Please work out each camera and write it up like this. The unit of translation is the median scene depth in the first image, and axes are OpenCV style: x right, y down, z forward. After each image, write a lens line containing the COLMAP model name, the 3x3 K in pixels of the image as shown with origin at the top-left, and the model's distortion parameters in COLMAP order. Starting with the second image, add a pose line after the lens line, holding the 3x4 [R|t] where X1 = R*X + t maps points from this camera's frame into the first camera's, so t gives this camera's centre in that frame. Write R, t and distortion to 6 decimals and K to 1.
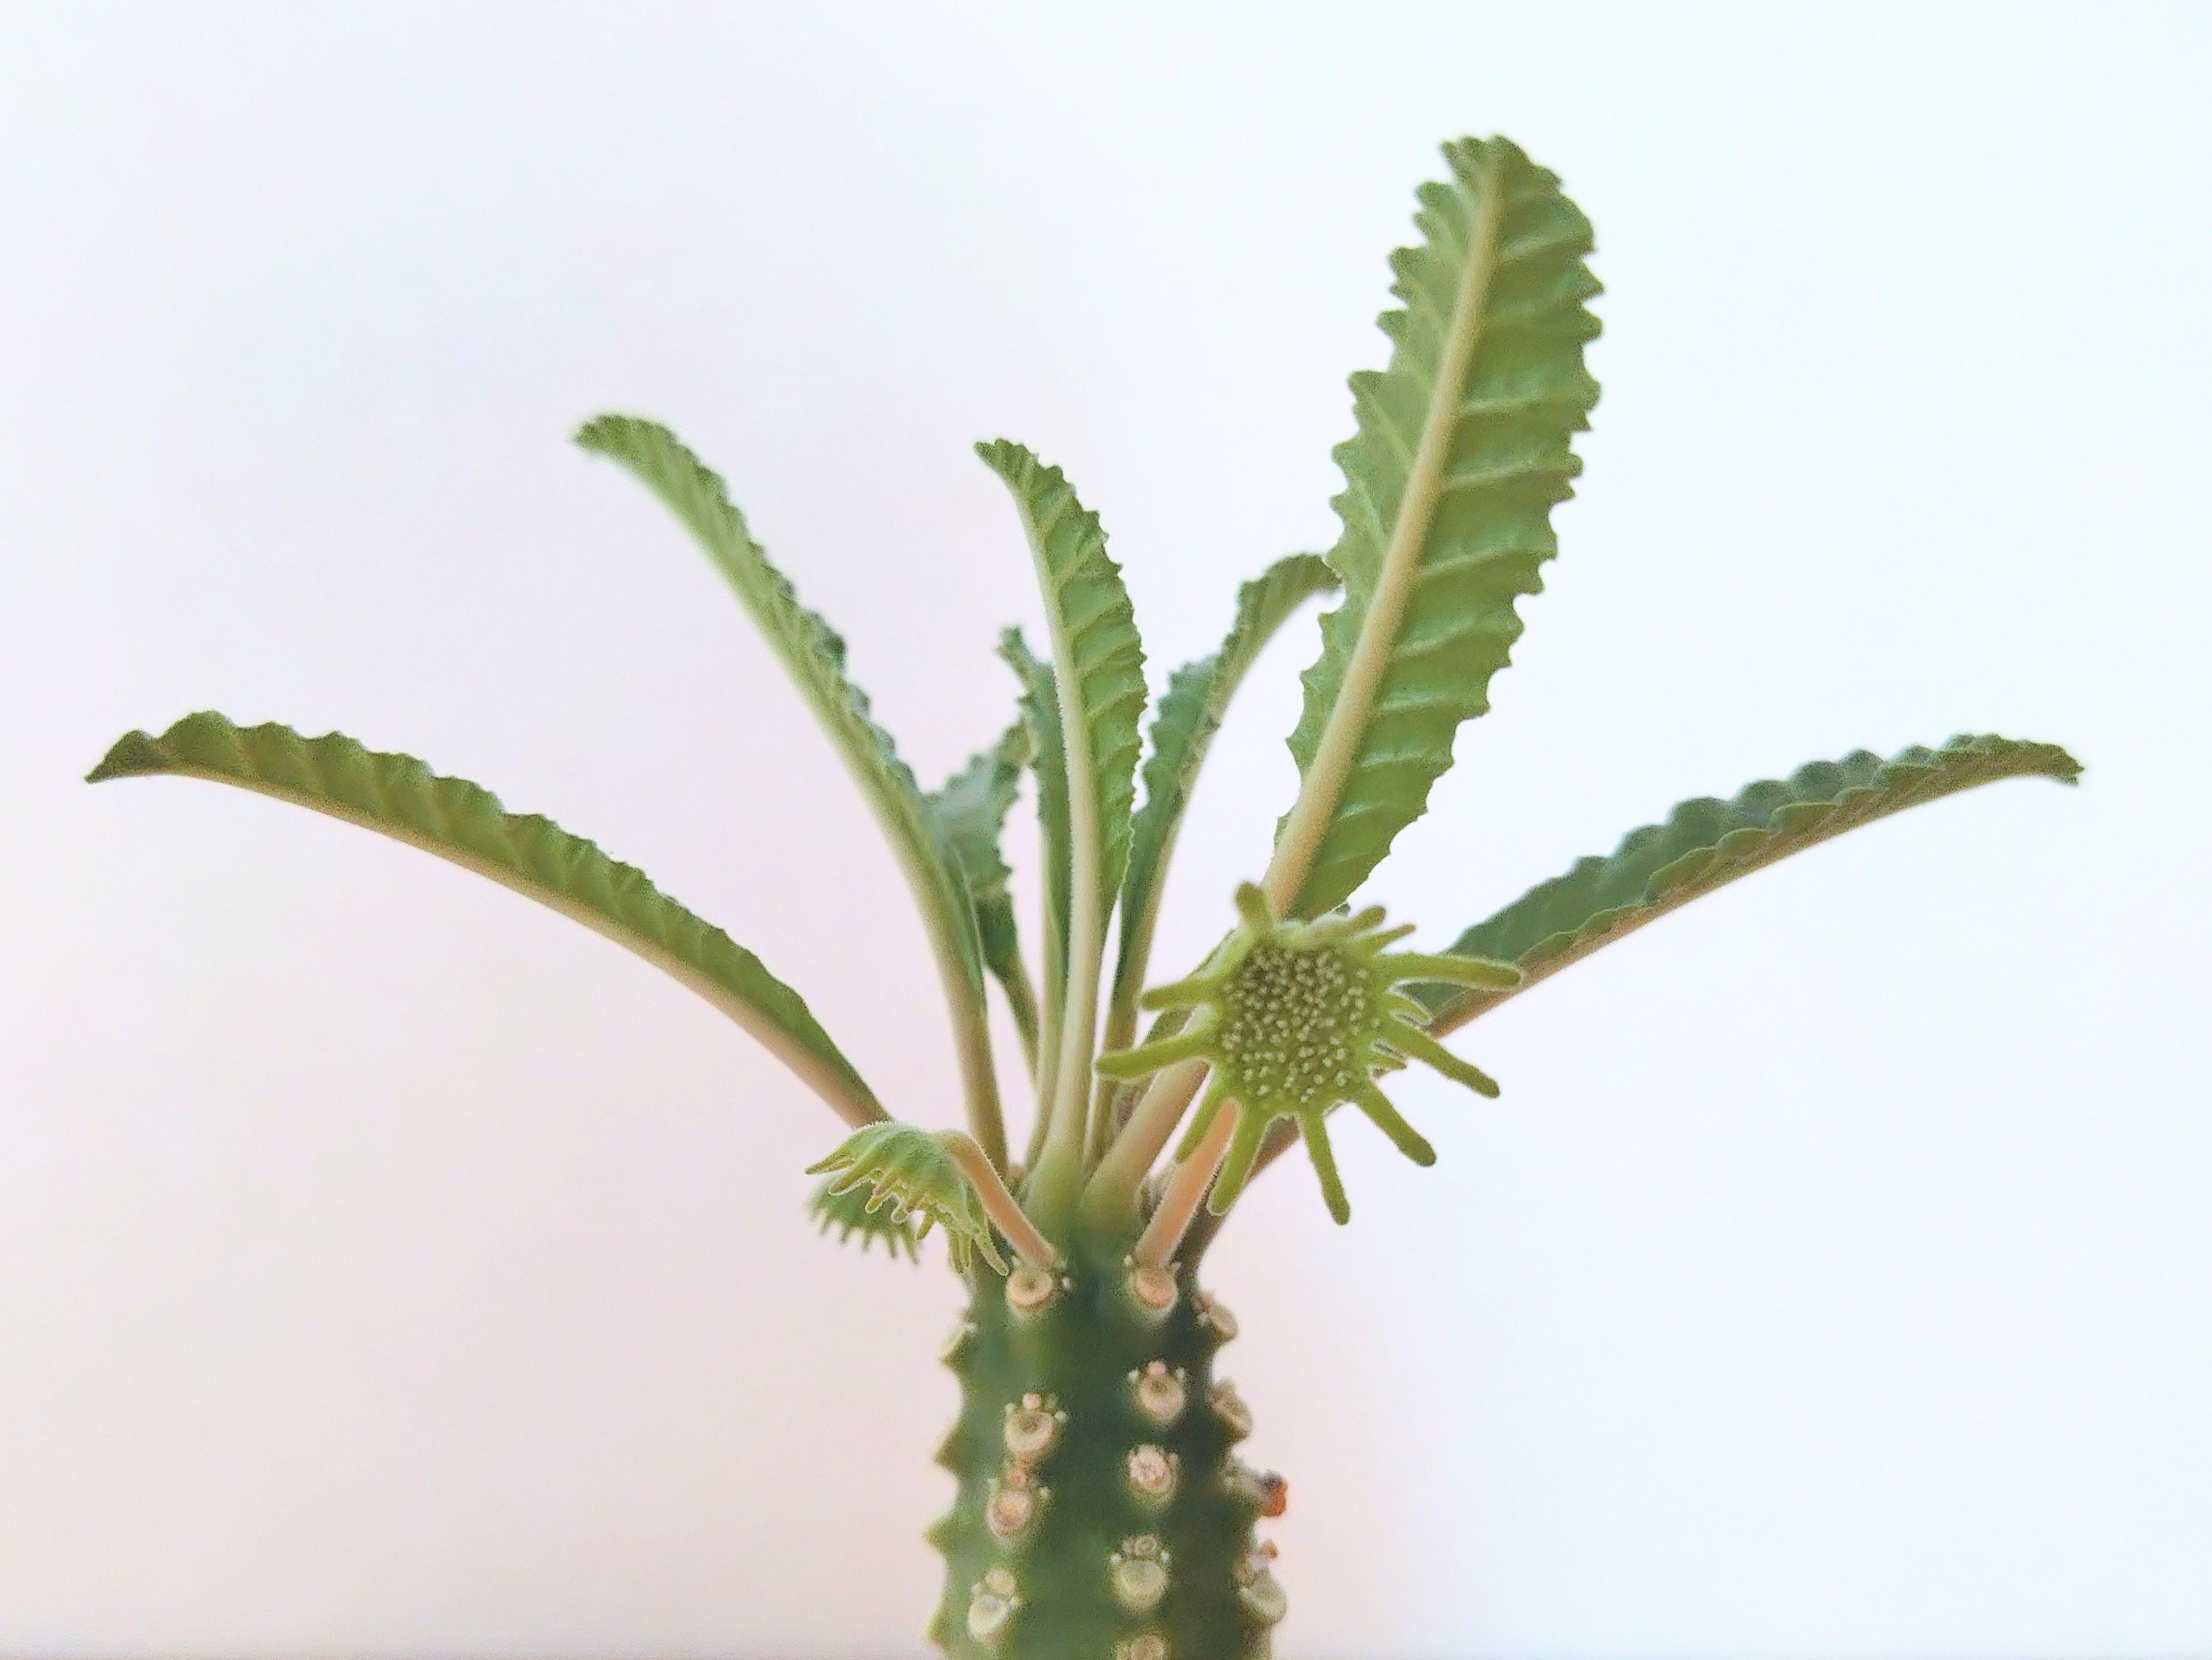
lens RADIAL K [[2522.7, 0, 1106.0], [0, 2522.7, 830.0], [0, 0, 1]] dist [-0.089834, 0.020227]
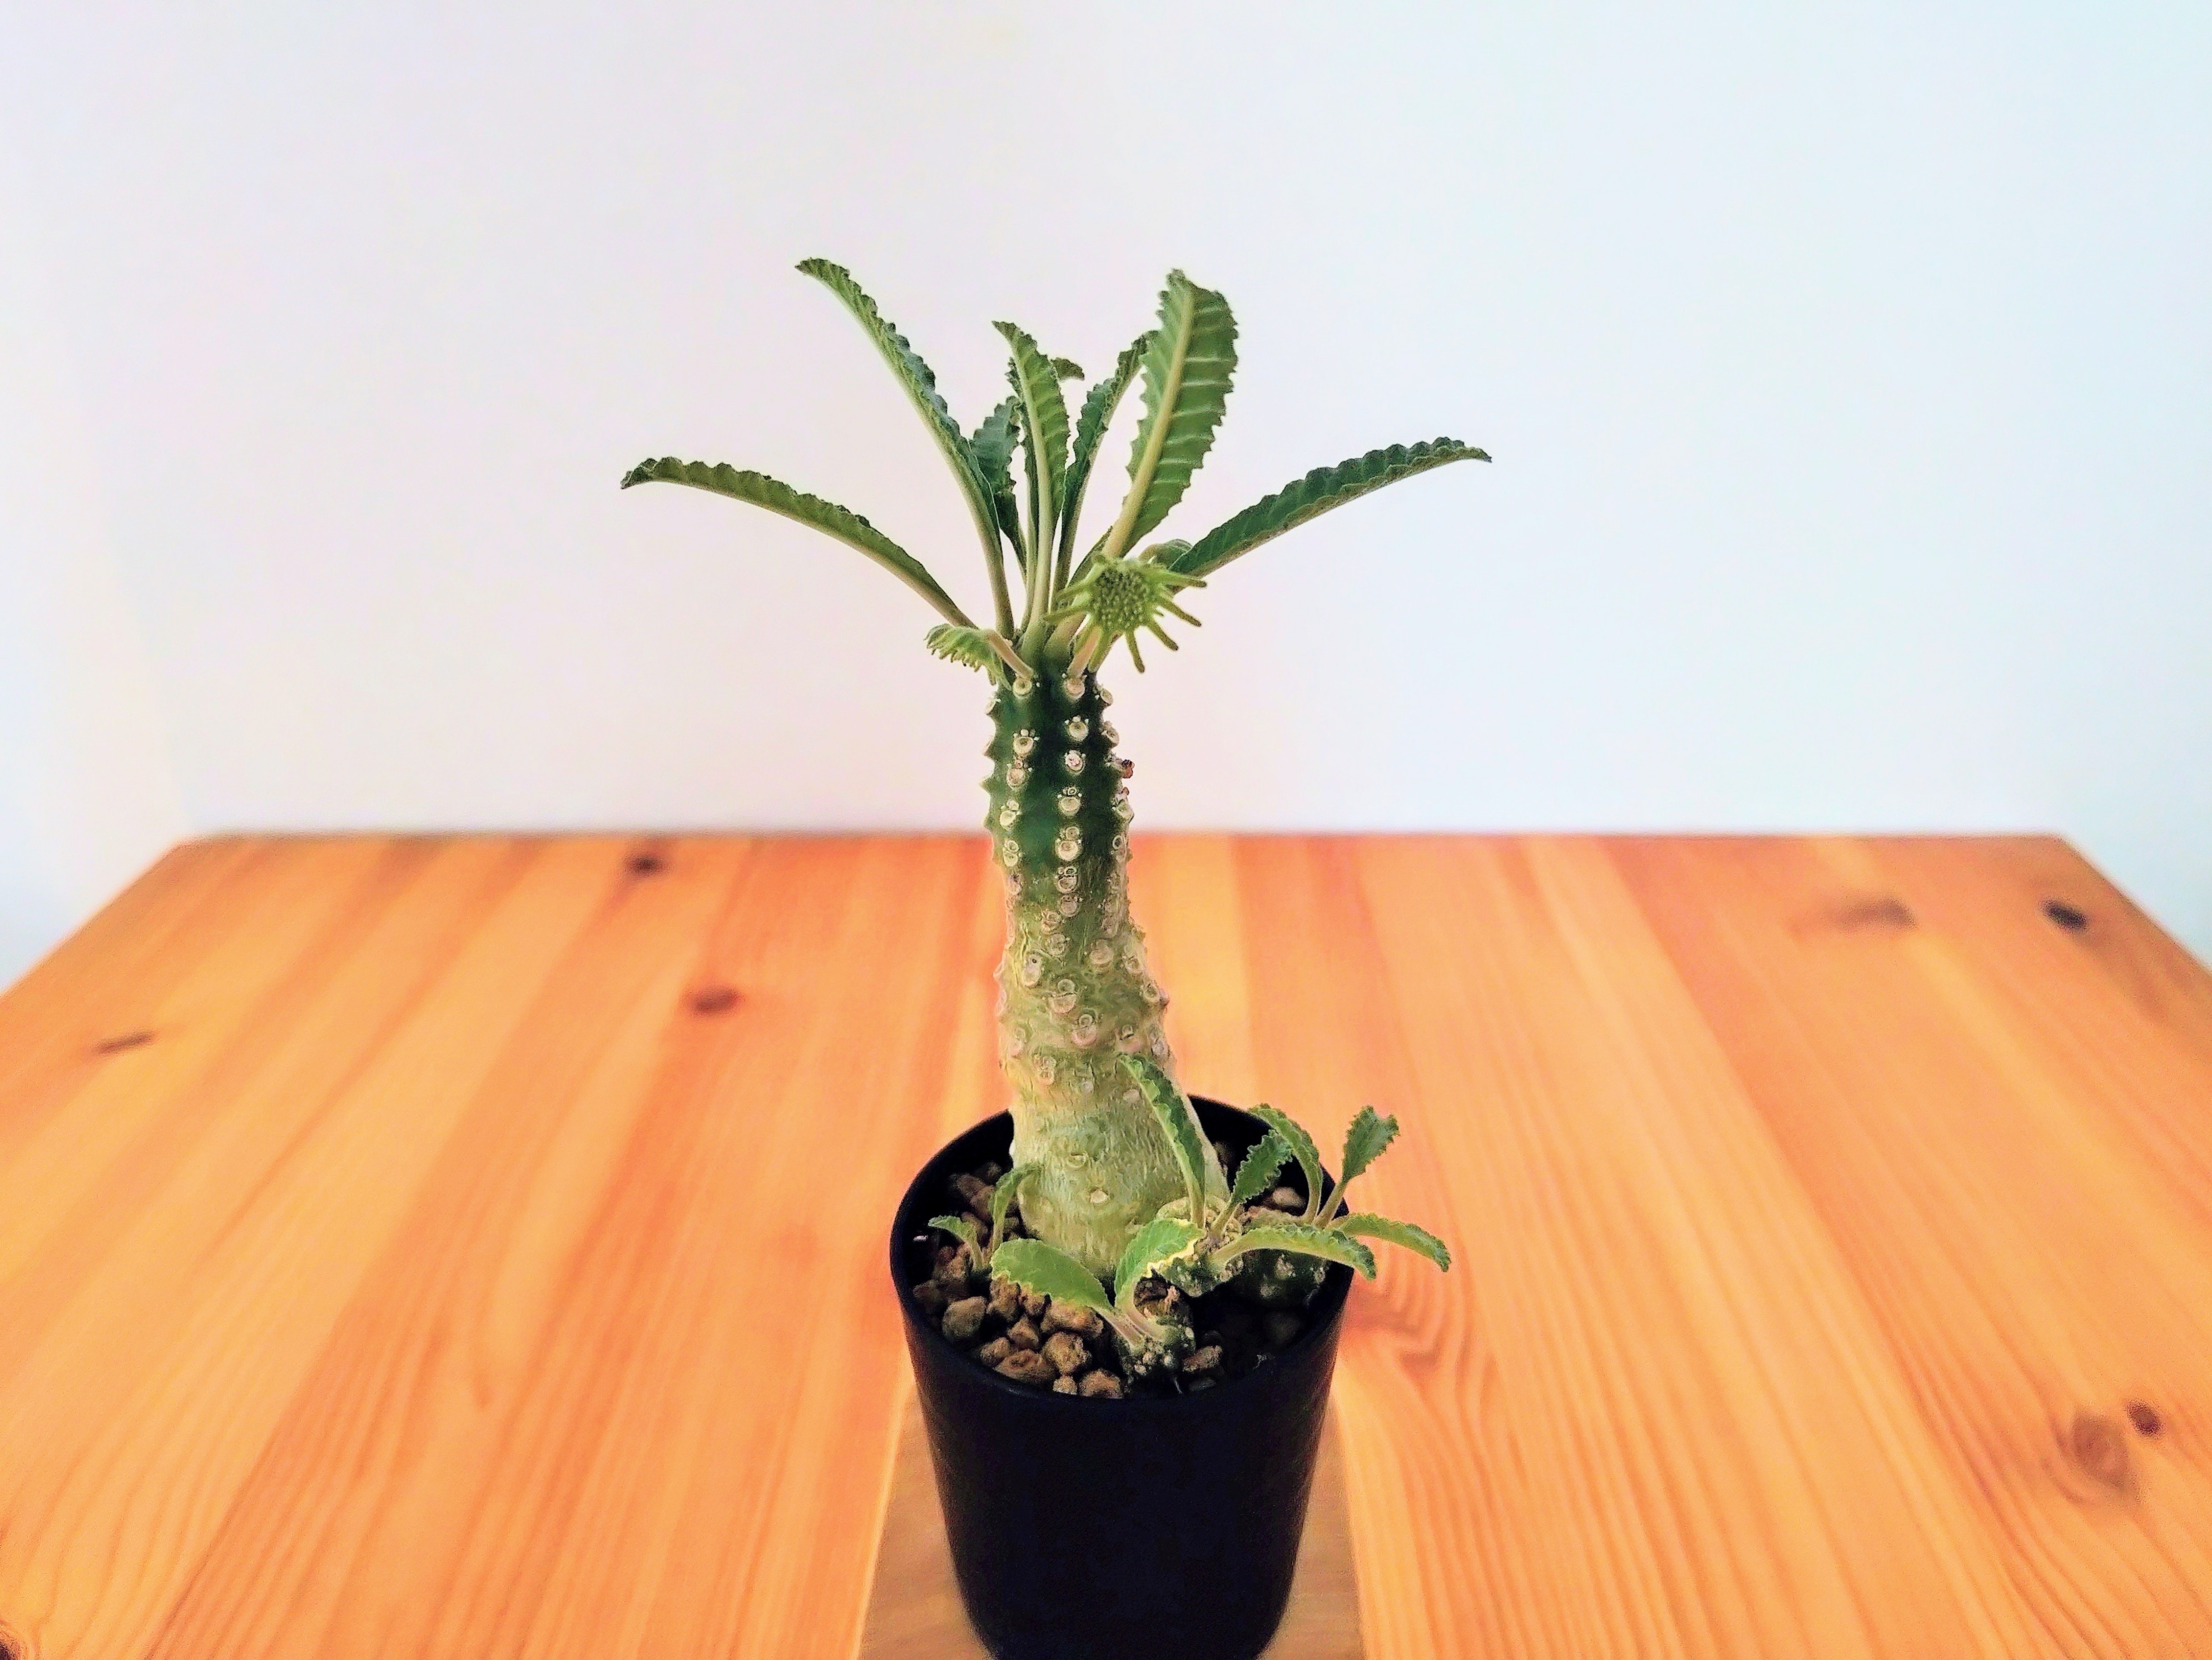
lens RADIAL K [[2522.5, 0, 1106.0], [0, 2522.5, 830.0], [0, 0, 1]] dist [-0.089834, 0.020227]
pose [[0.999766, -0.002316, -0.021508, 0.099701], [0.009155, 0.946125, 0.323672, -0.463167], [0.019600, -0.323793, 0.945925, -1.307486]]
